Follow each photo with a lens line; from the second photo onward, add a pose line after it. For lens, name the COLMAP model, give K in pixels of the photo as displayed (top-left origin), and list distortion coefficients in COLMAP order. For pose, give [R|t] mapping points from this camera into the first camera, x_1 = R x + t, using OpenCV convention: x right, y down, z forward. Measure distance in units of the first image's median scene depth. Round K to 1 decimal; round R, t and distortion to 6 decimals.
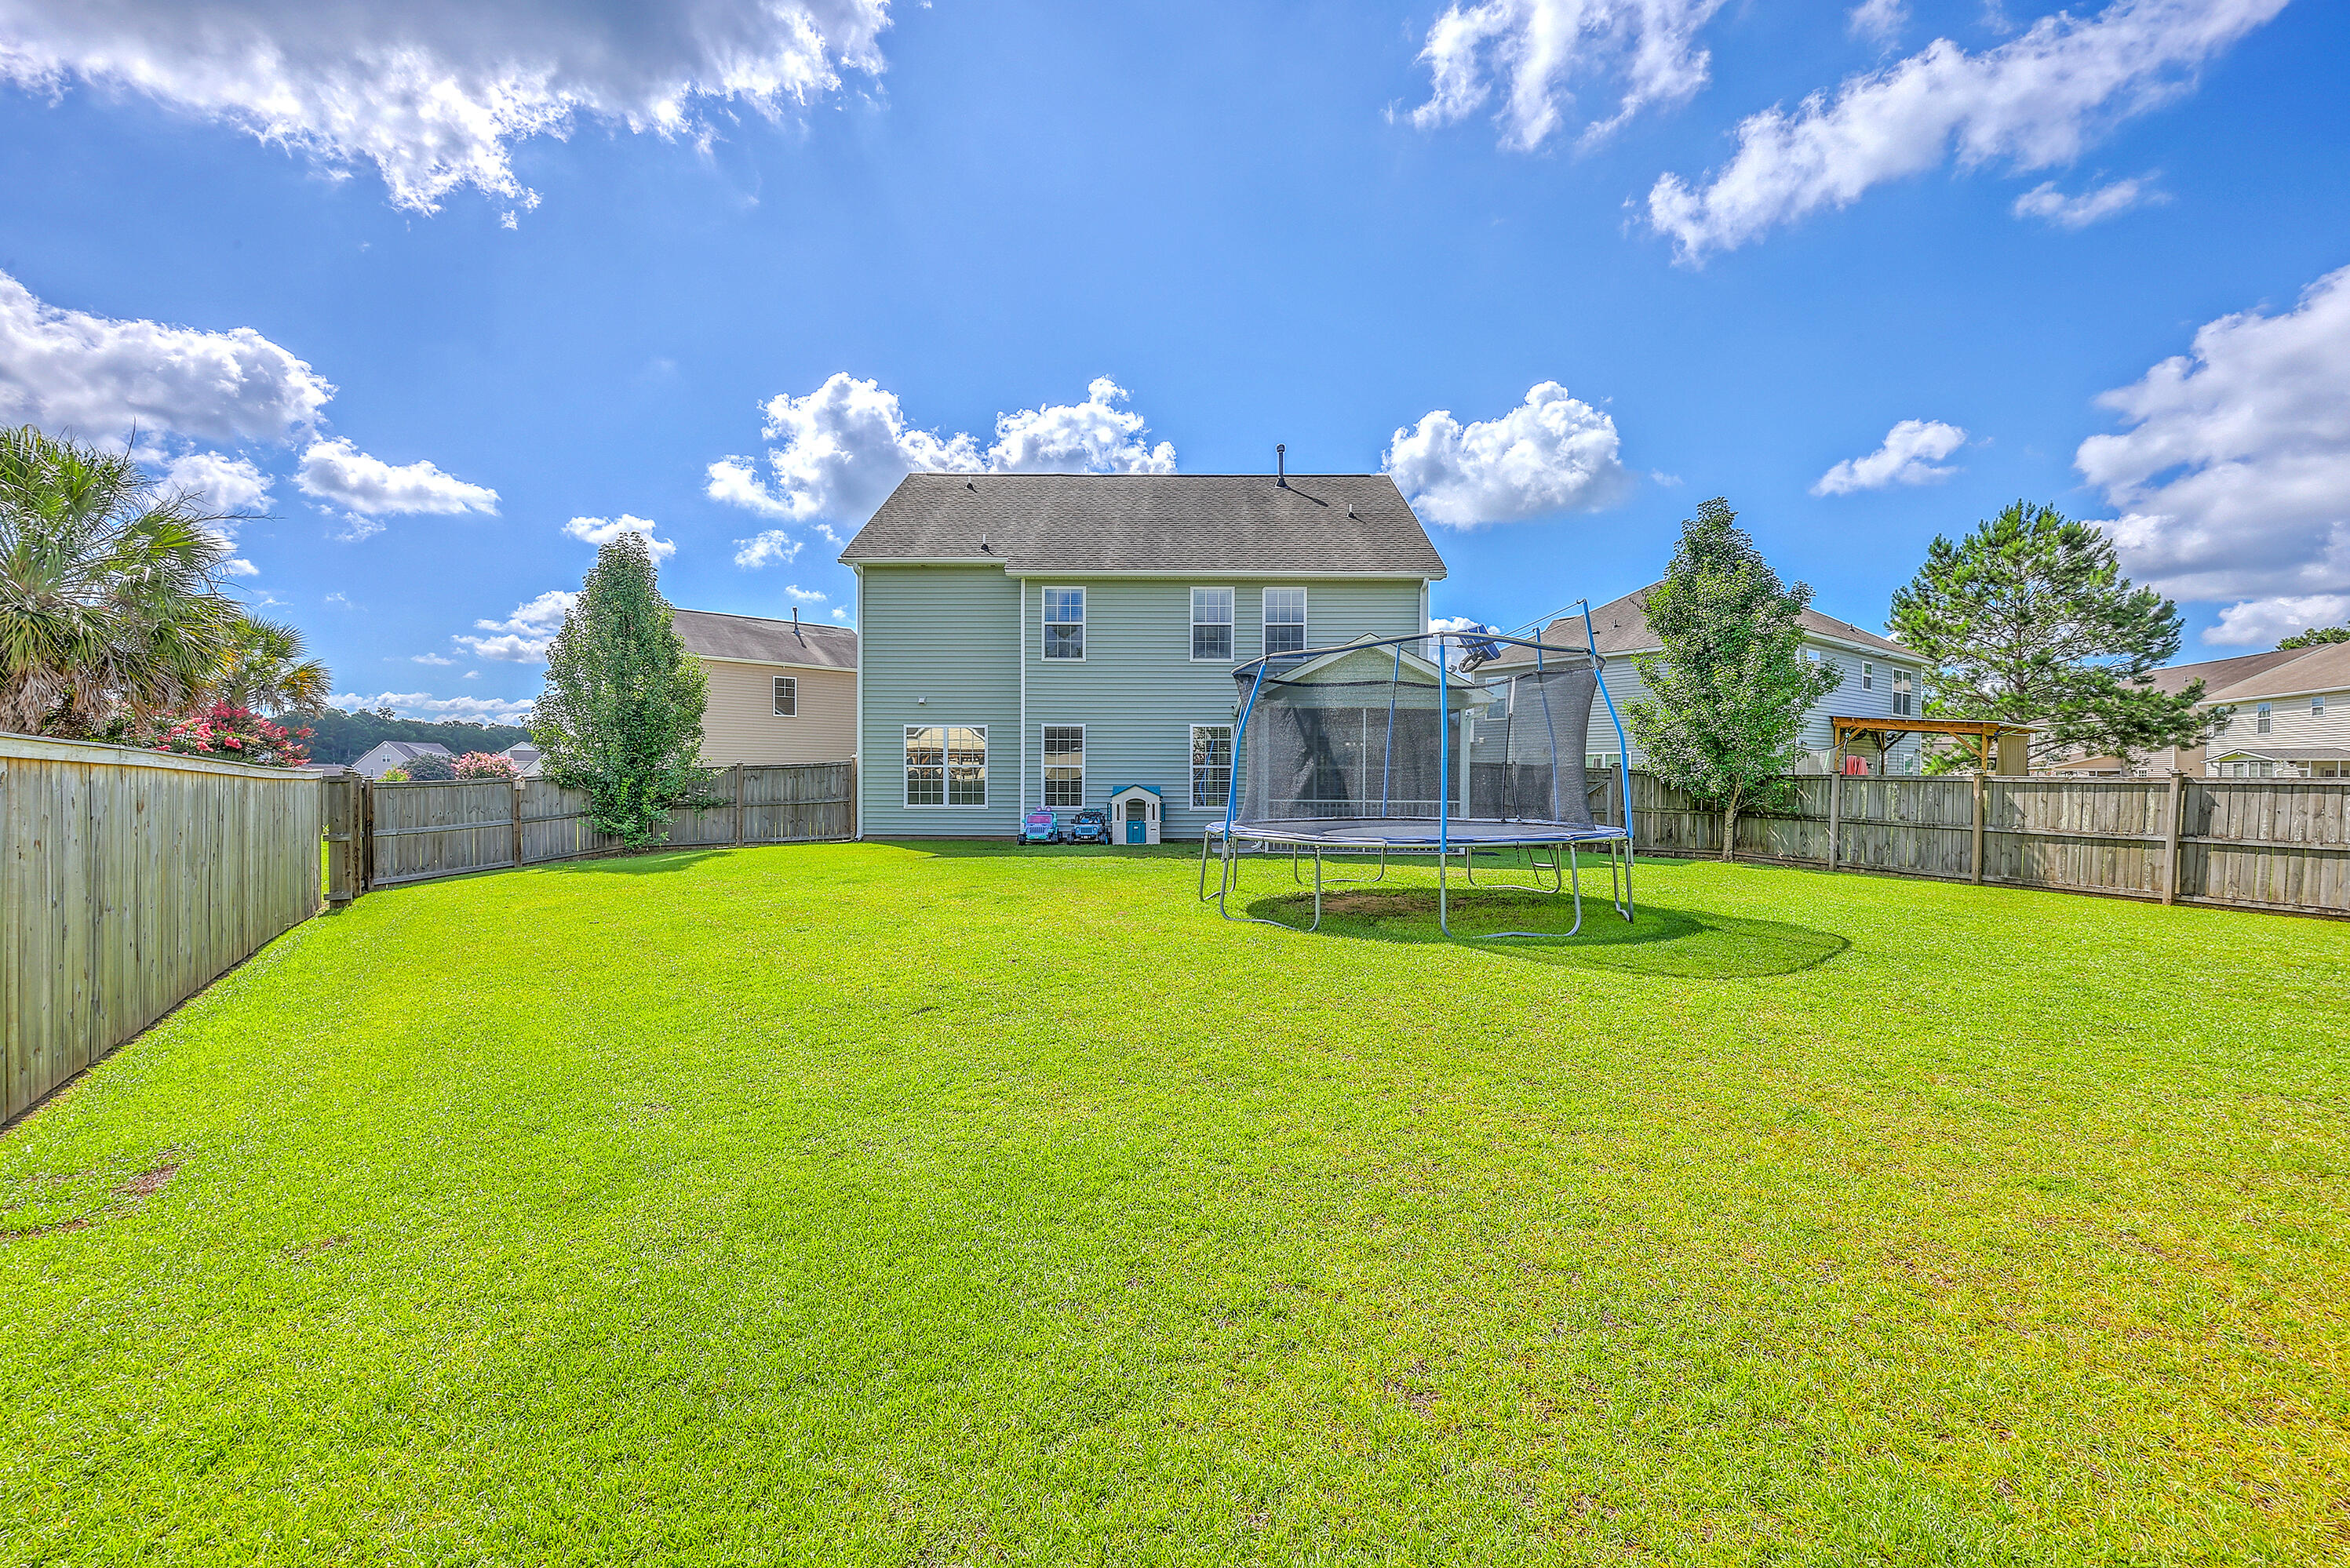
lens RADIAL K [[952.5, 0, 1175.0], [0, 952.5, 784.0], [0, 0, 1]] dist [-0.001232, -0.000104]
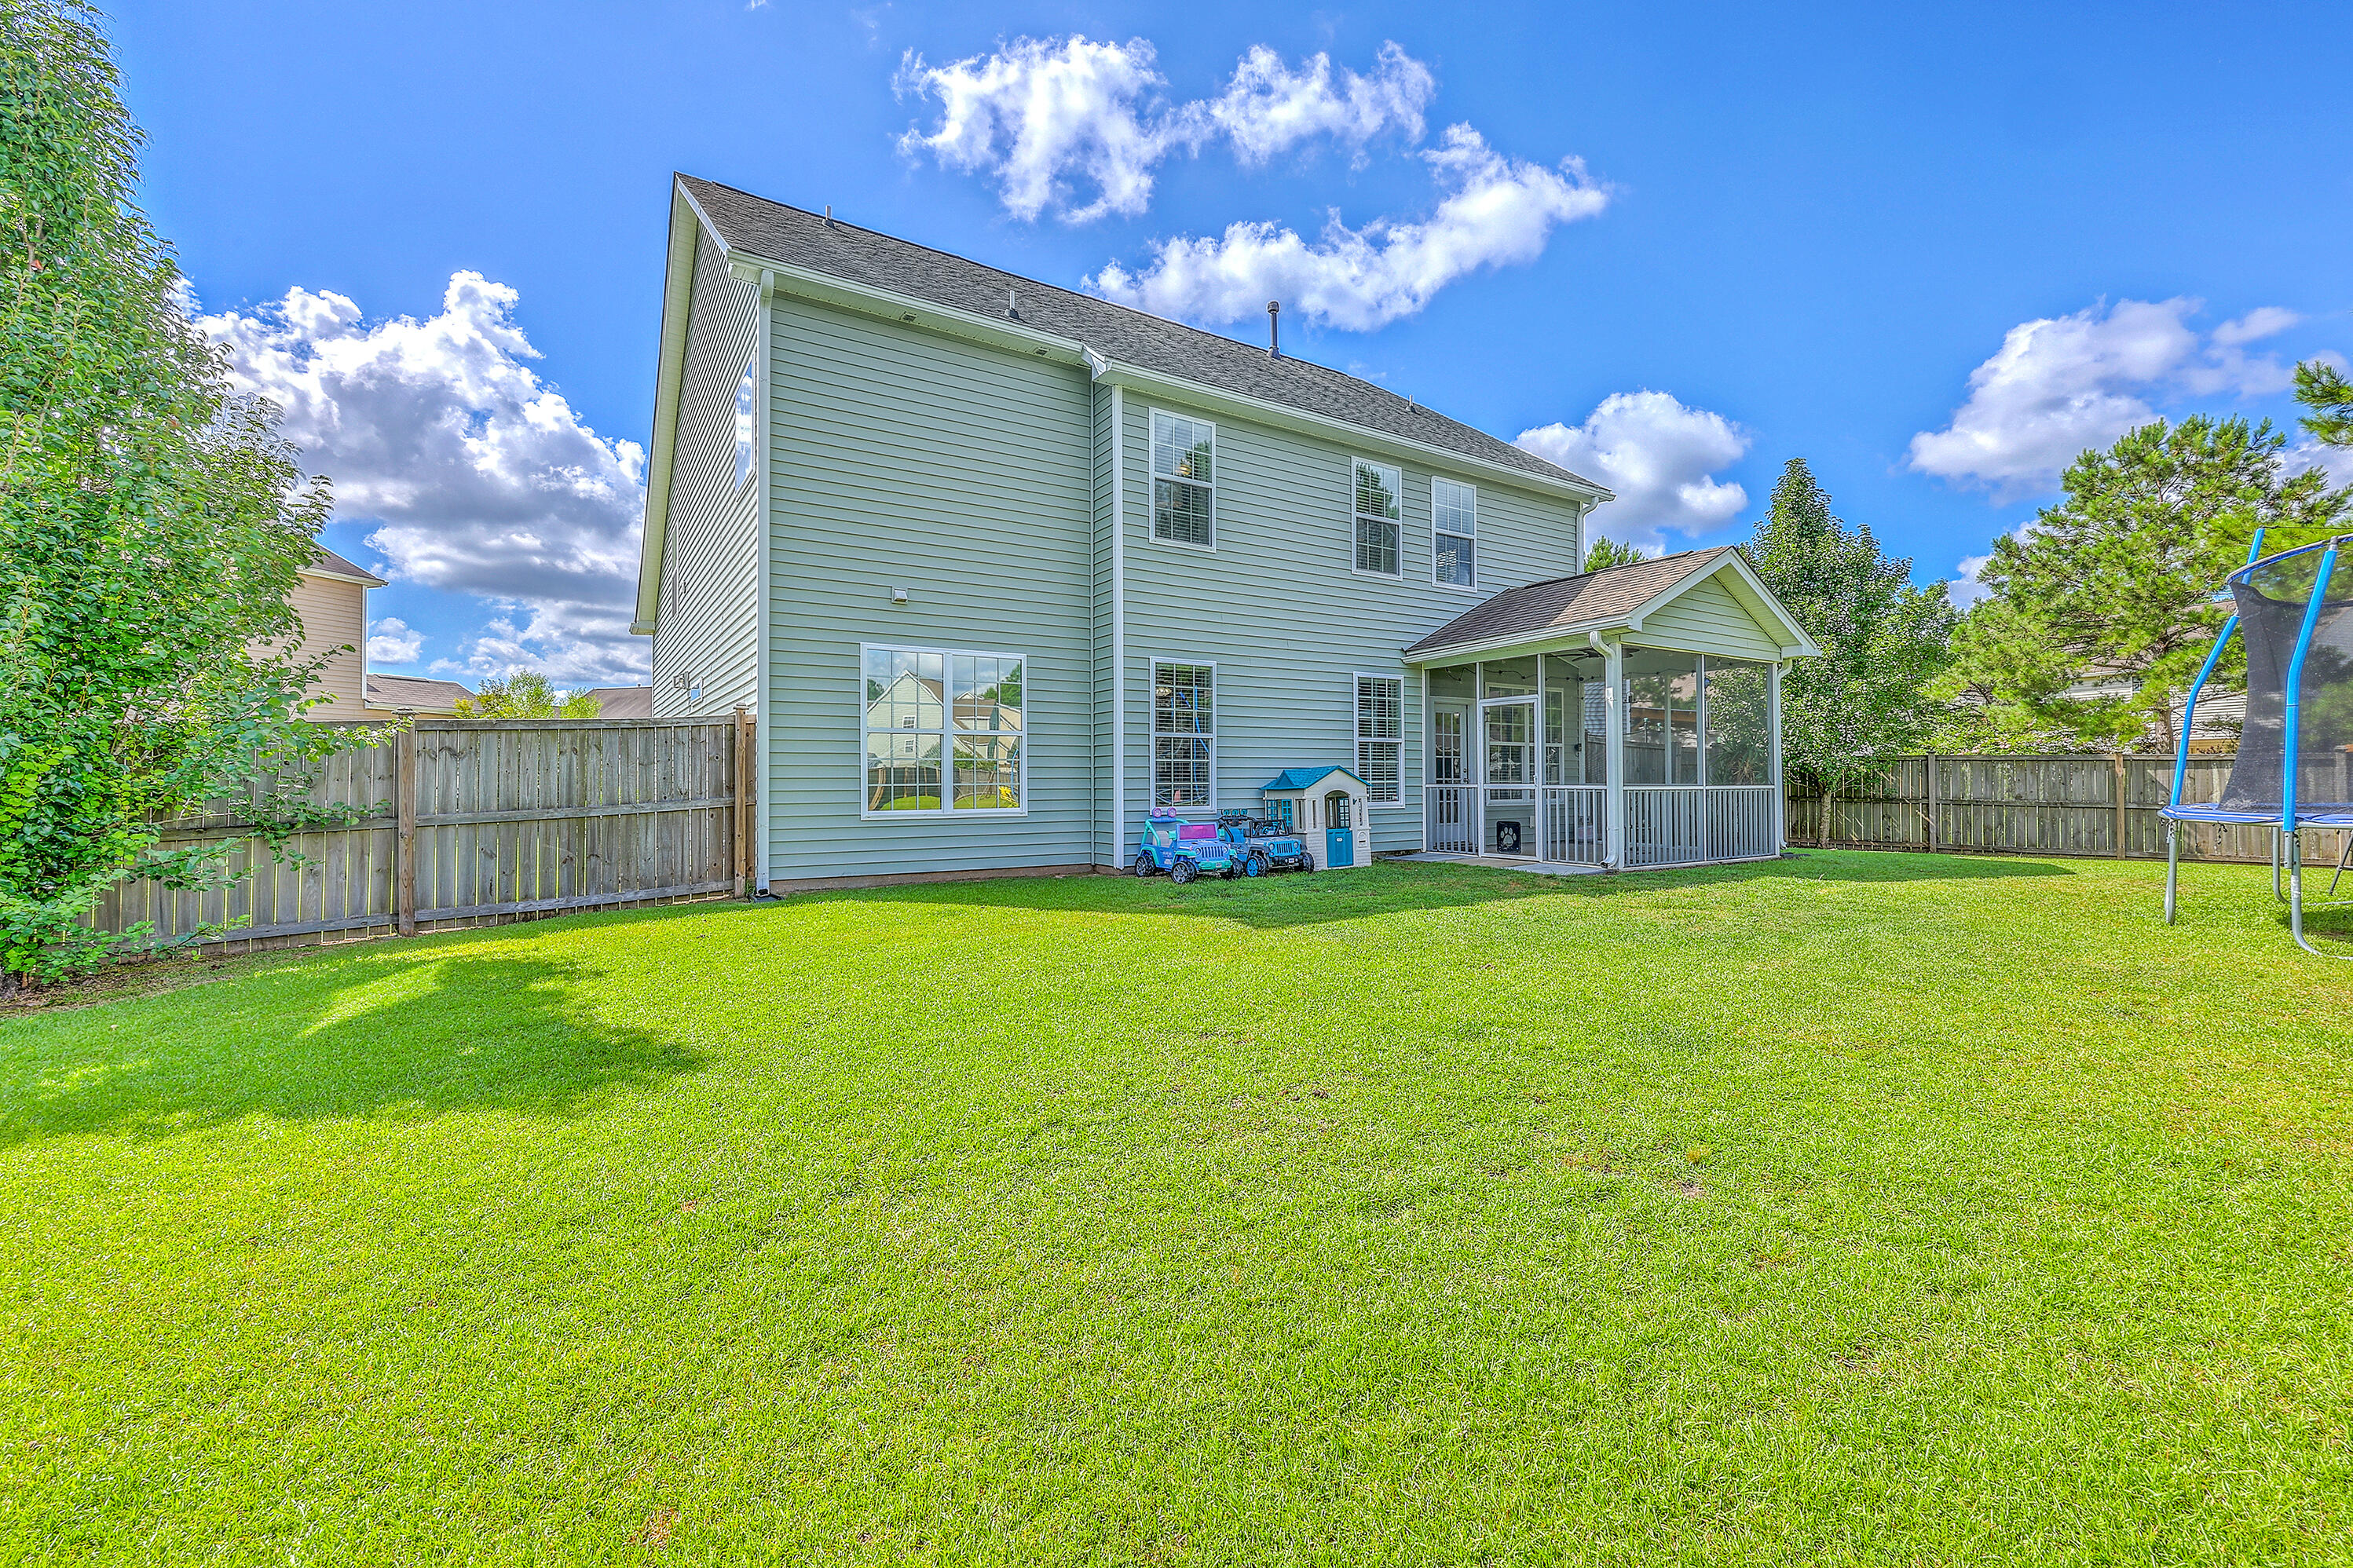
lens RADIAL K [[887.9, 0, 1176.5], [0, 887.9, 784.0], [0, 0, 1]] dist [-0.017778, -0.000031]
pose [[0.857934, -0.010035, 0.513661, -0.390541], [0.009410, 0.999948, 0.003819, 0.008137], [-0.513673, 0.001557, 0.857985, 0.557001]]
